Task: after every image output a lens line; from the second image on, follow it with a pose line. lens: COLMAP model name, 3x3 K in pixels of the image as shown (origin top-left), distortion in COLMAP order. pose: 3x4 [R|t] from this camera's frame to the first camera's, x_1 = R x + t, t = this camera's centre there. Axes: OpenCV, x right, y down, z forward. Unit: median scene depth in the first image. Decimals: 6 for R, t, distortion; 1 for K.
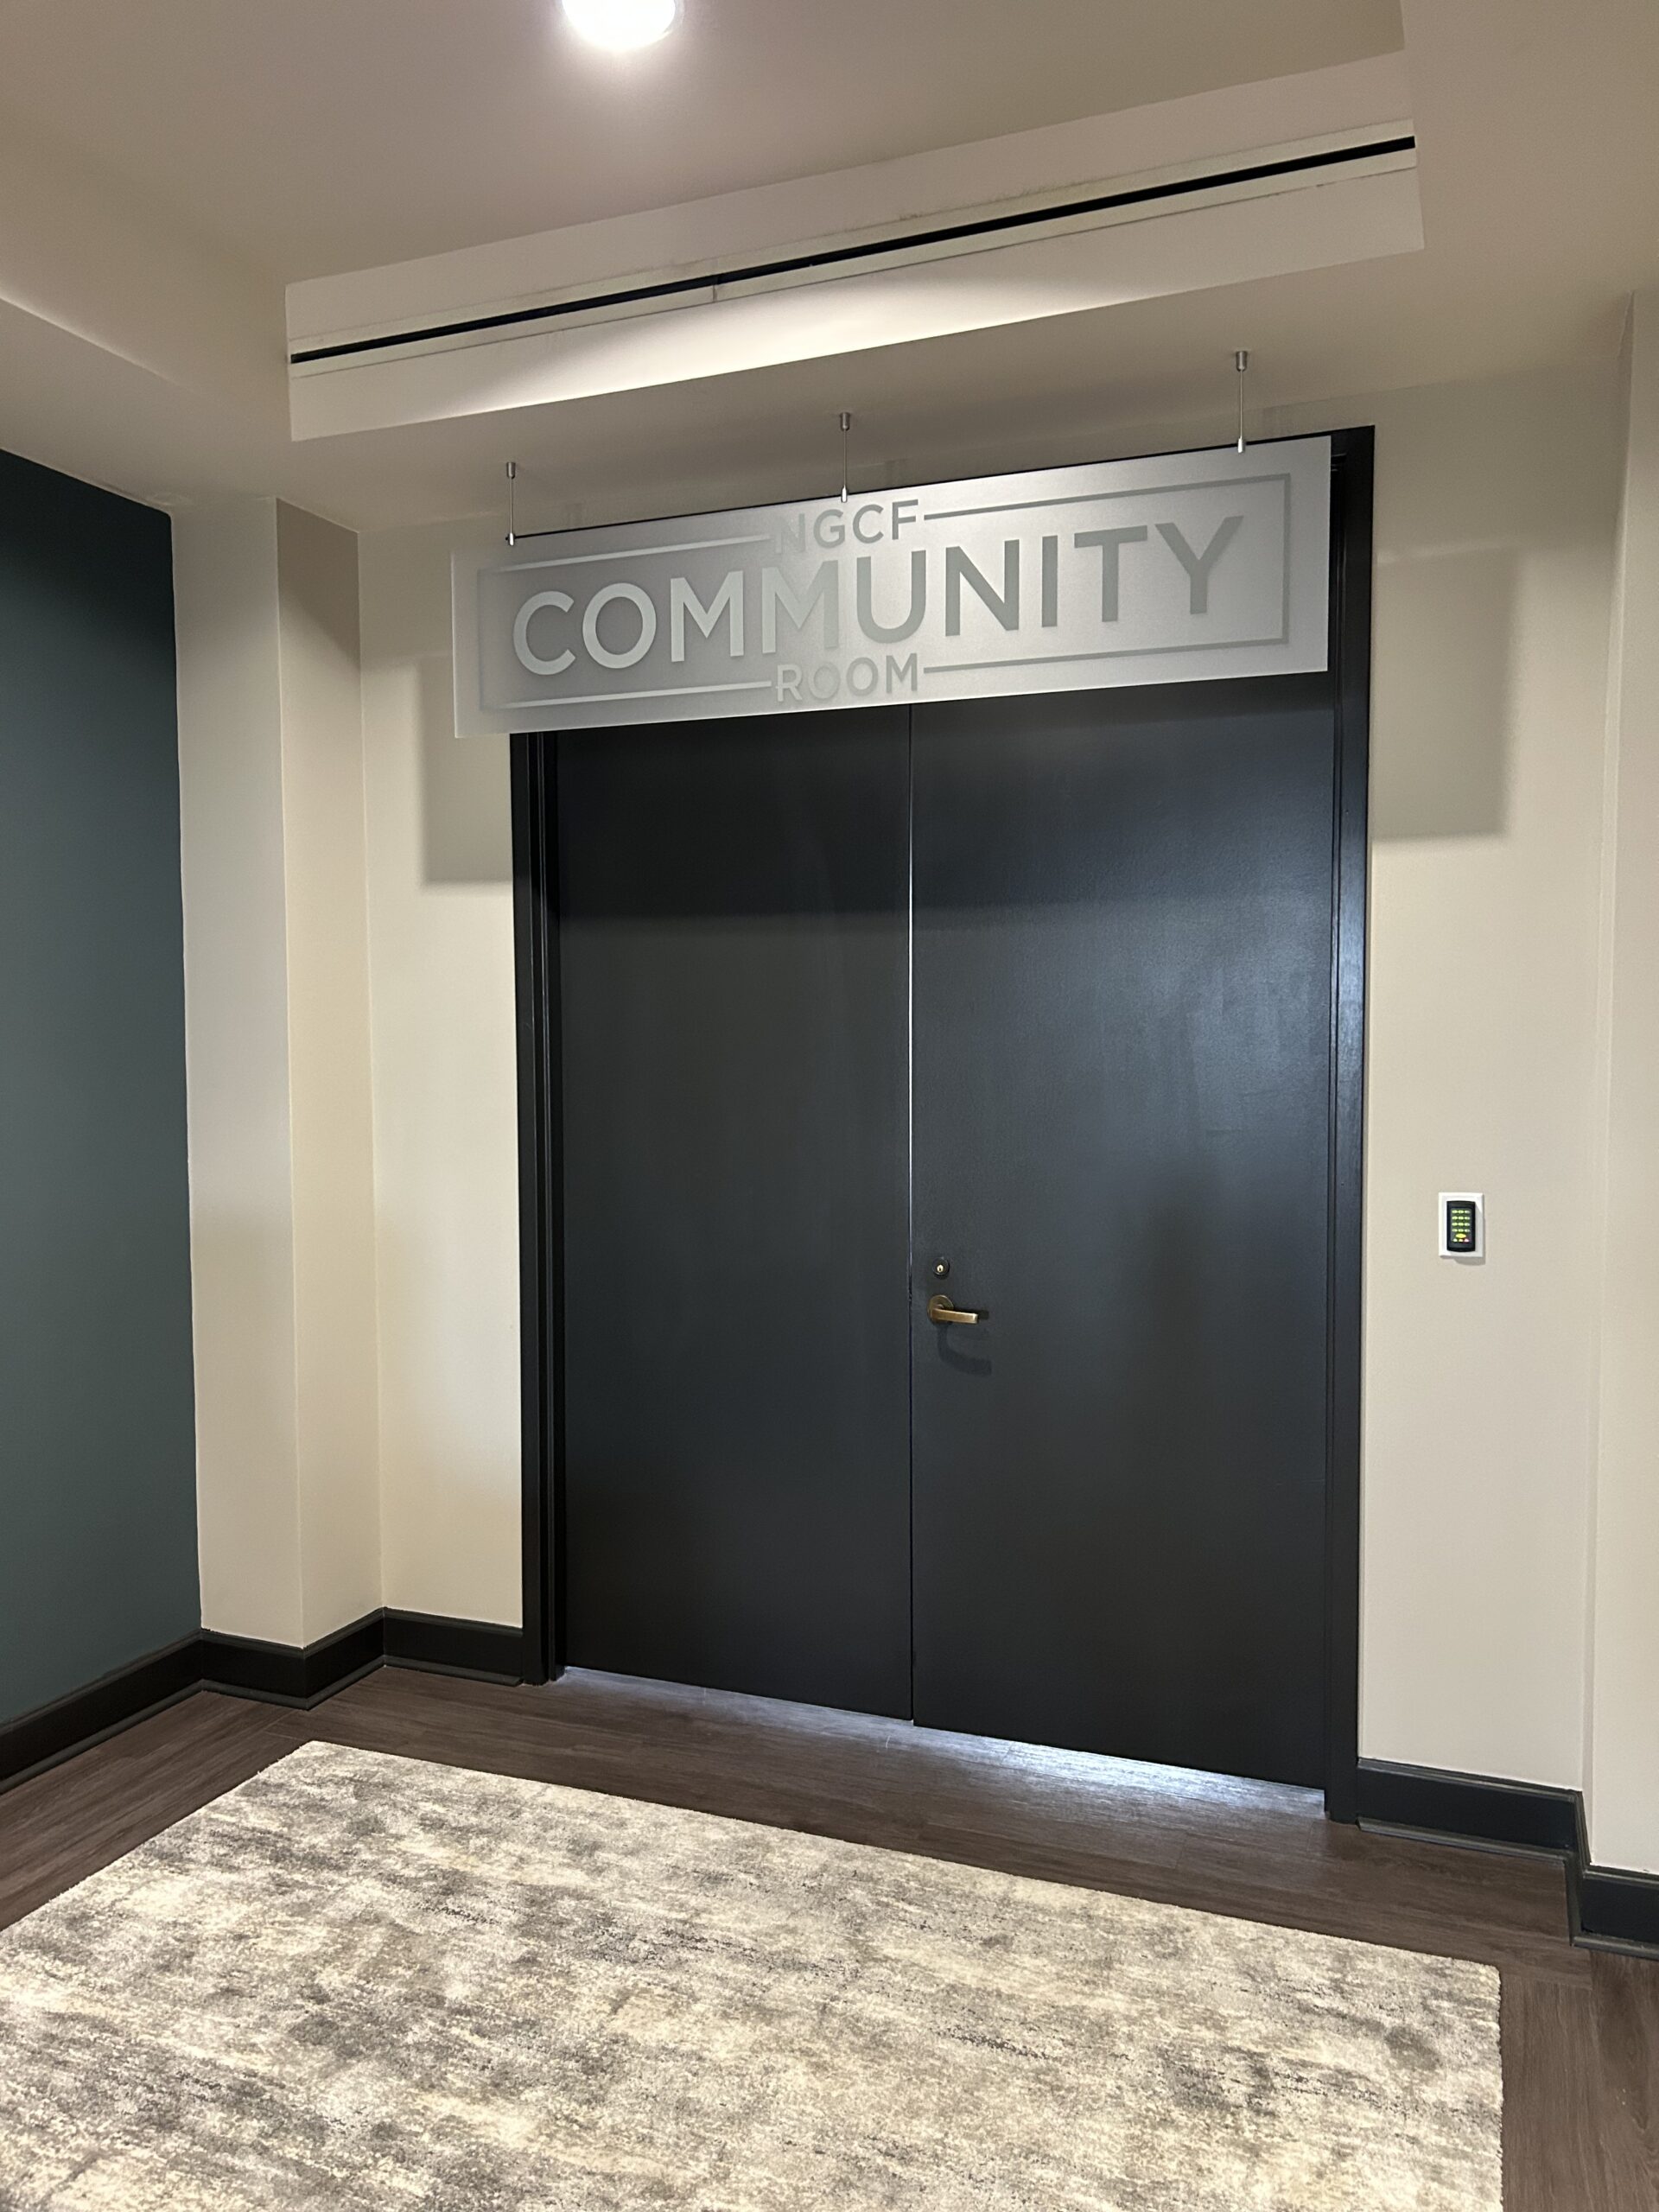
lens RADIAL K [[1669.5, 0, 829.5], [0, 1669.5, 1106.0], [0, 0, 1]] dist [0.002439, 0.000109]
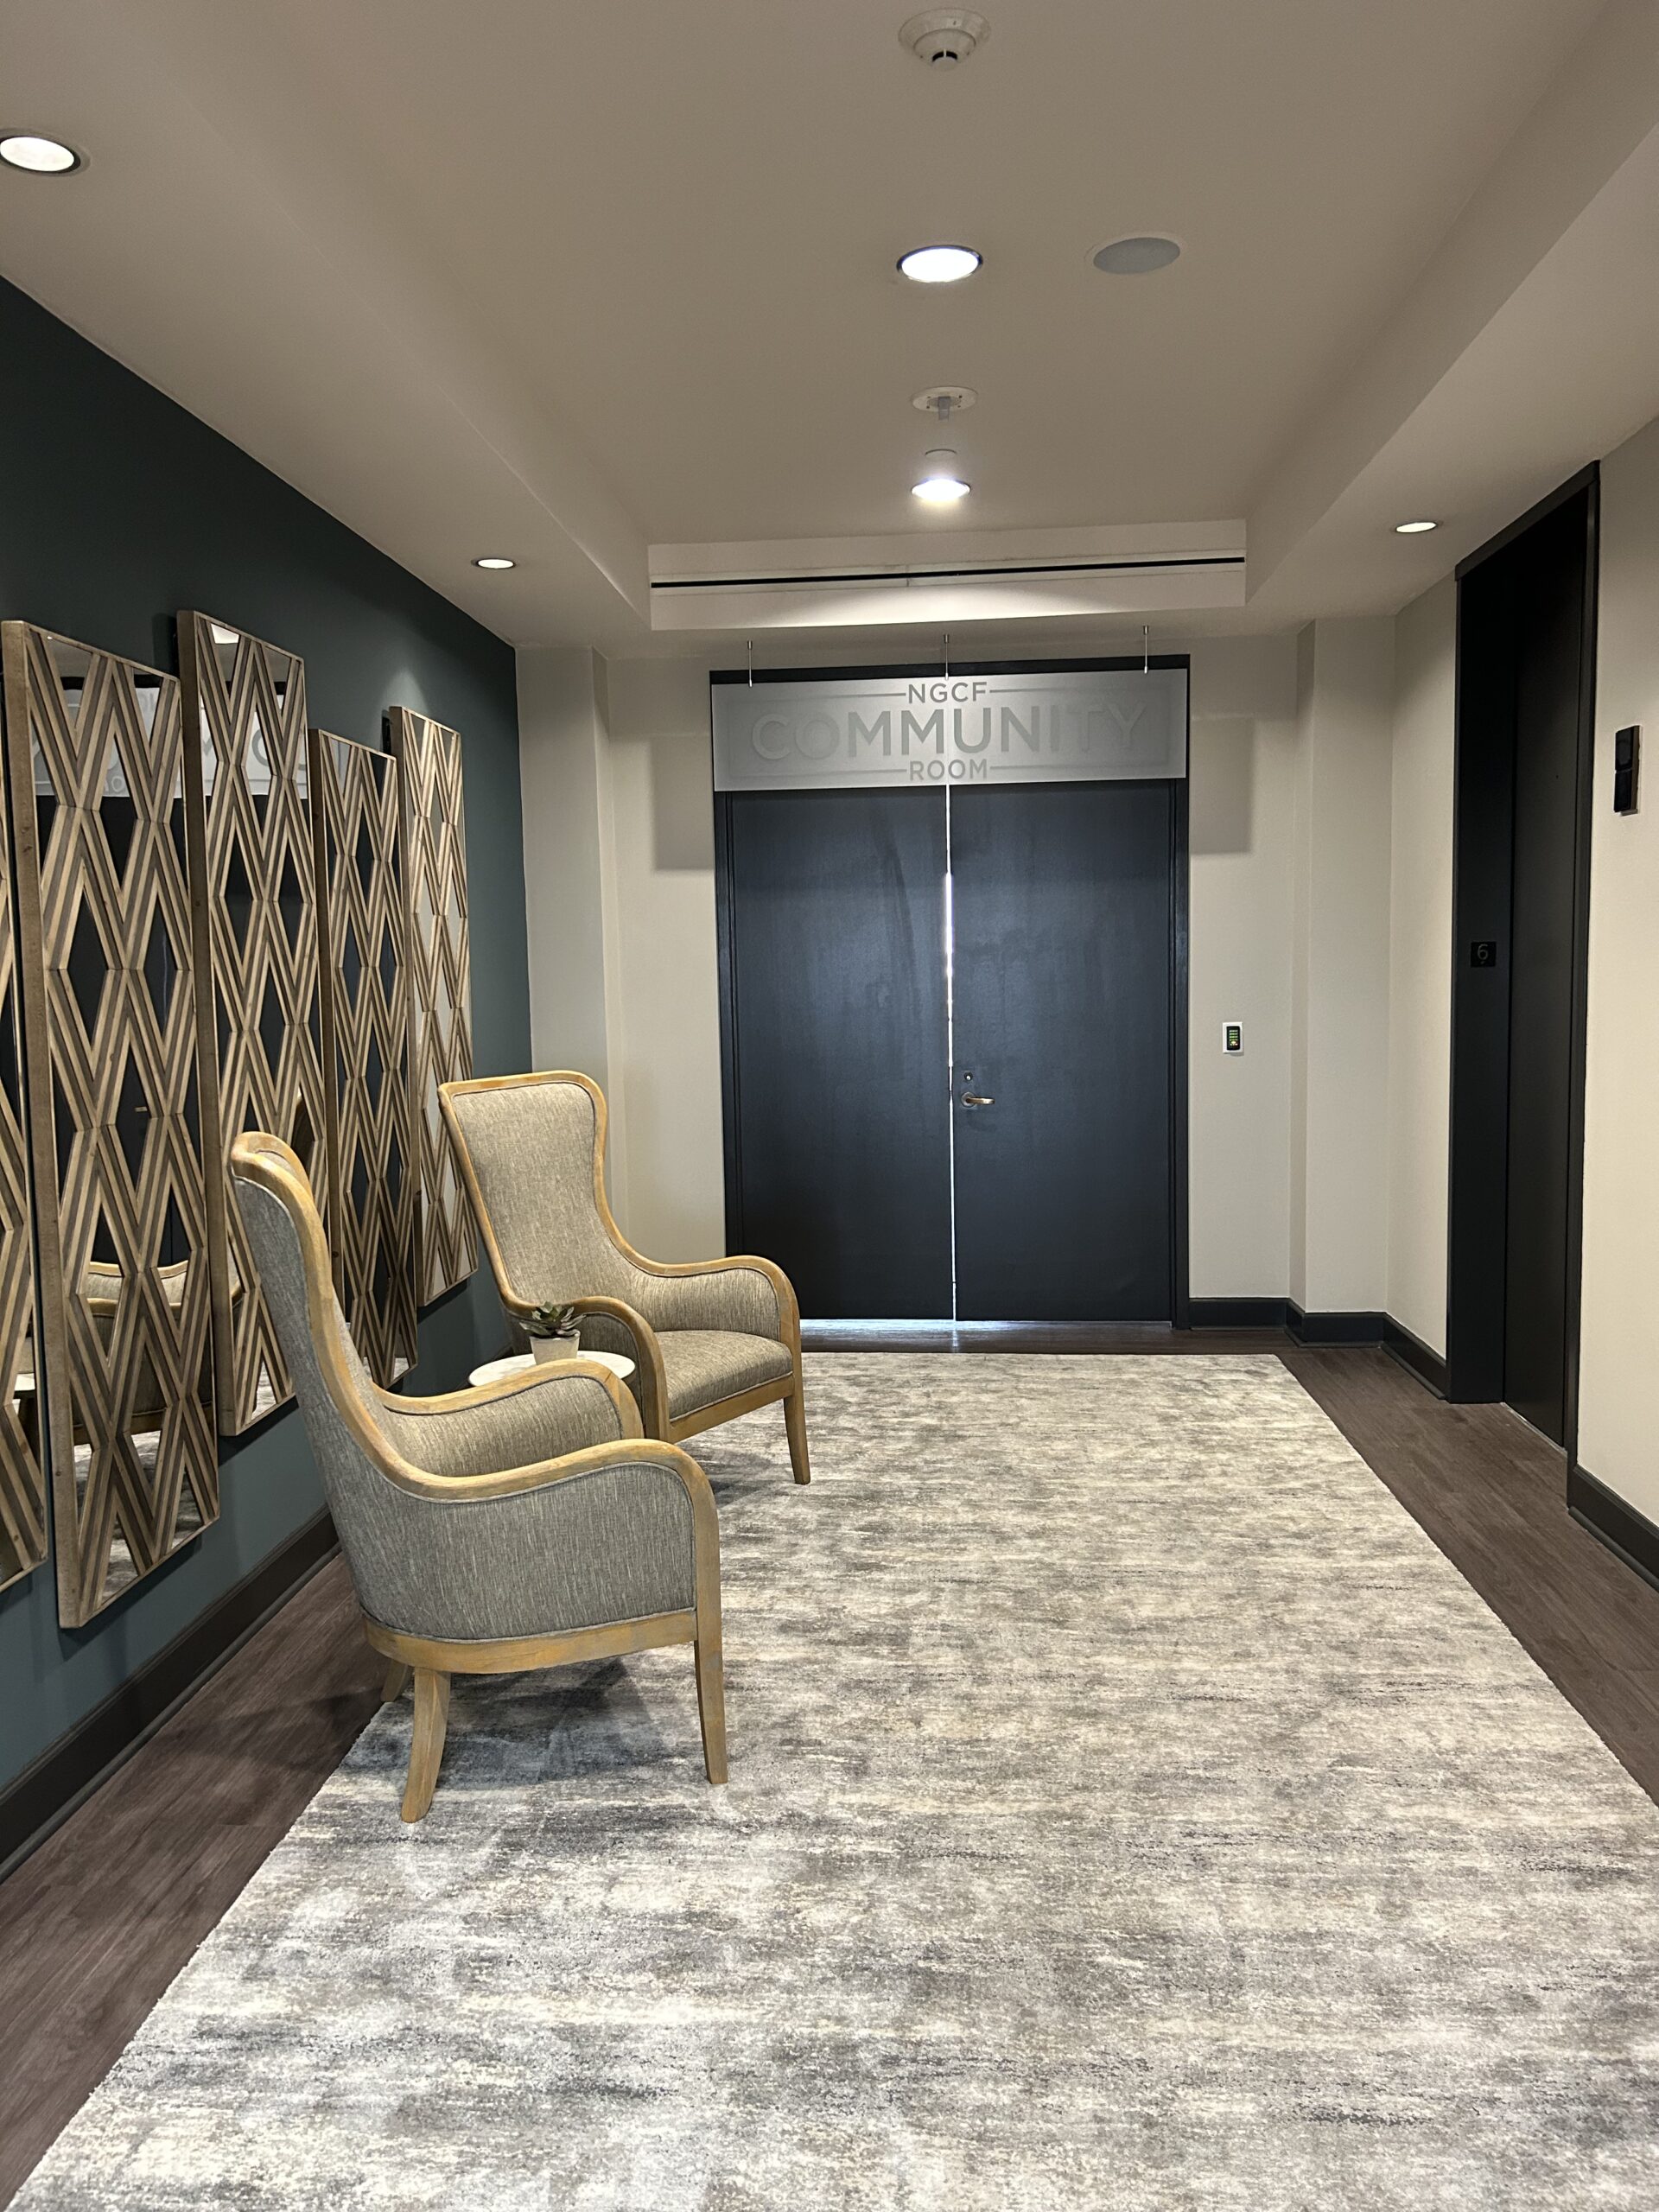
lens RADIAL K [[1669.5, 0, 829.5], [0, 1669.5, 1106.0], [0, 0, 1]] dist [0.002439, 0.000109]
pose [[0.953508, -0.040338, 0.298655, -0.743232], [0.028868, 0.998670, 0.042721, 0.052583], [-0.299981, -0.032113, 0.953404, -0.864551]]
